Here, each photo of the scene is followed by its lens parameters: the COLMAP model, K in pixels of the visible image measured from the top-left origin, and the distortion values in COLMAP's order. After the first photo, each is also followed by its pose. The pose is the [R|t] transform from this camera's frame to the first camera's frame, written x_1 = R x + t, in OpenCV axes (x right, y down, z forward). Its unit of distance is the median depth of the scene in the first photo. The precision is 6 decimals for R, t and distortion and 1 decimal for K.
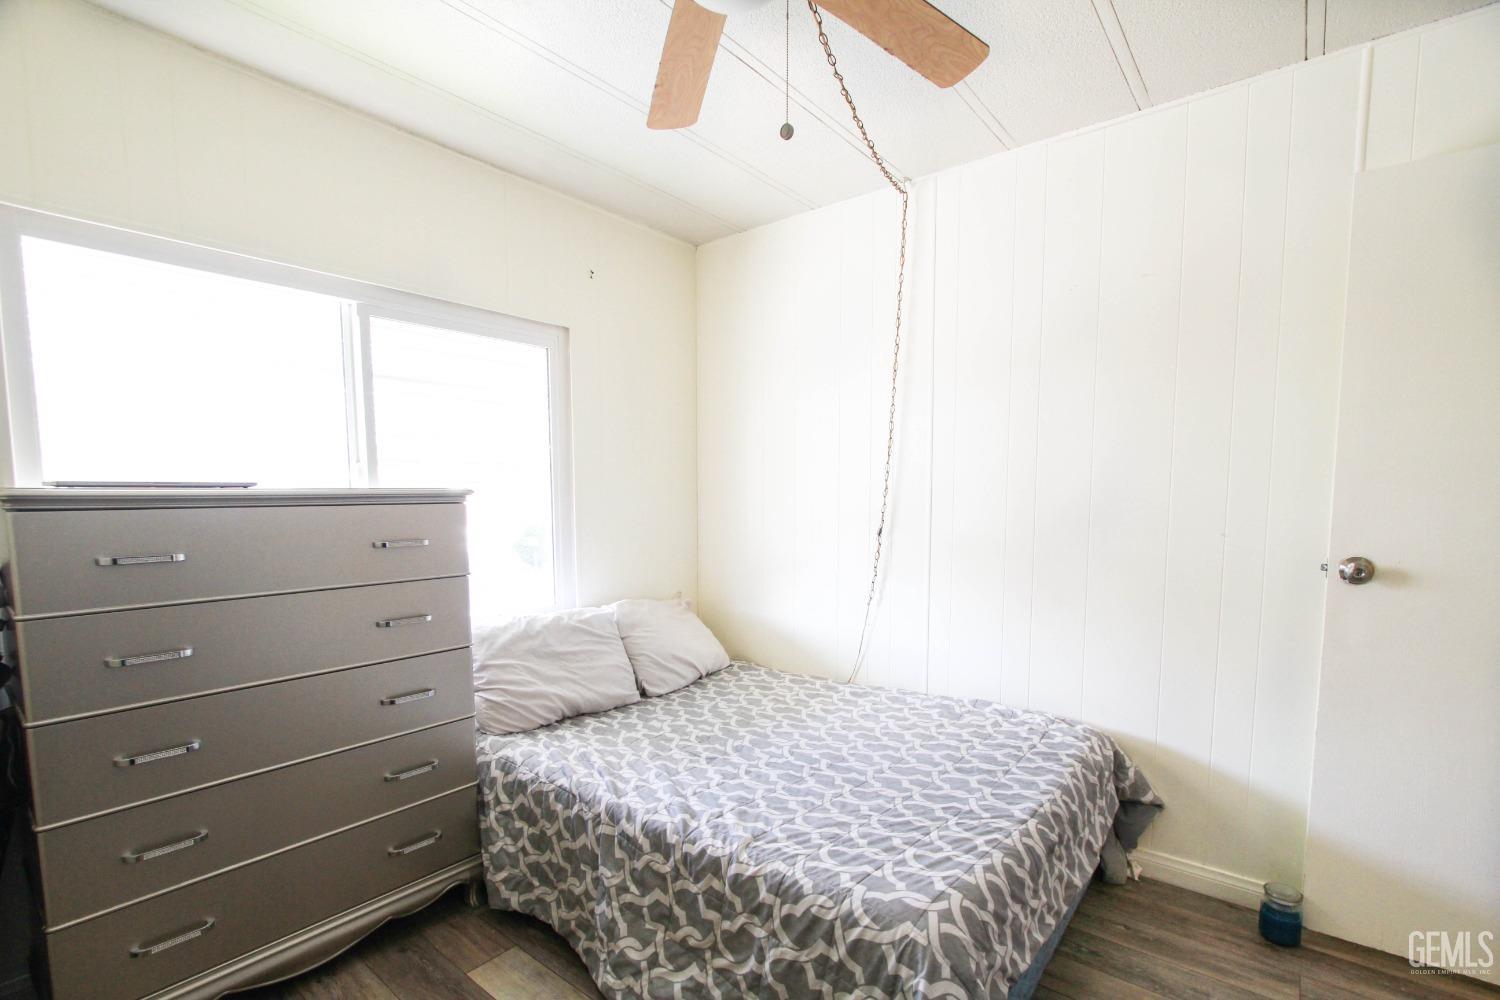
lens RADIAL K [[710.5, 0, 754.9], [0, 710.5, 535.9], [0, 0, 1]] dist [-0.010028, -0.000464]
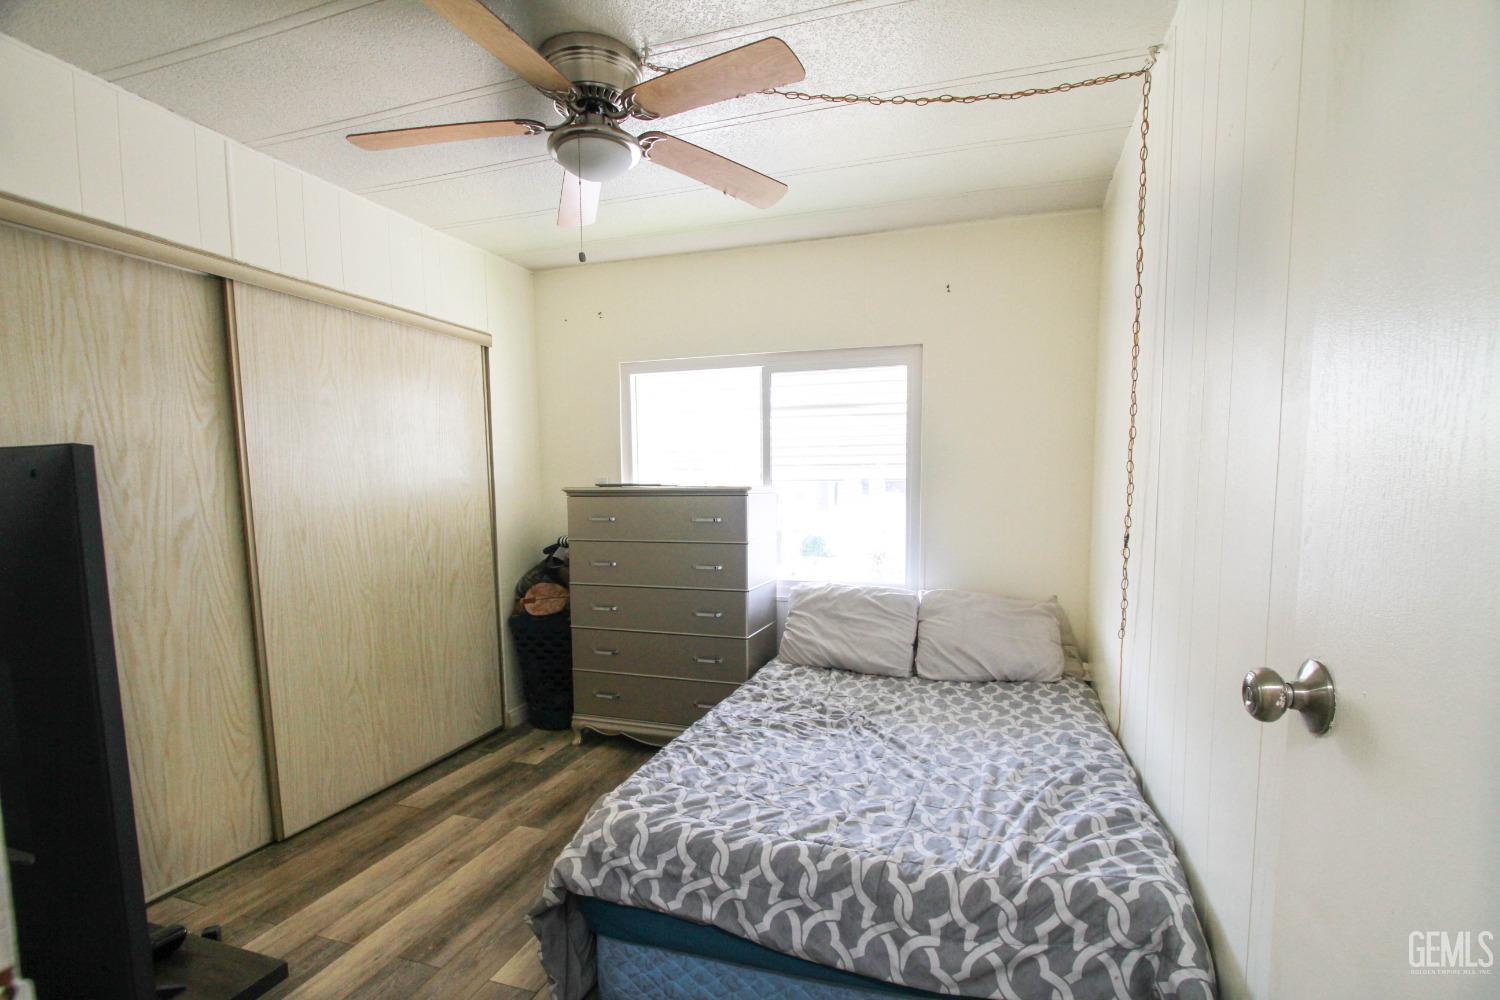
lens RADIAL K [[710.5, 0, 754.9], [0, 710.5, 535.9], [0, 0, 1]] dist [-0.010028, -0.000464]
pose [[0.331643, 0.066973, -0.941025, 0.847621], [-0.053866, 0.997194, 0.051986, -0.034514], [0.941866, 0.033449, 0.334320, 0.429898]]
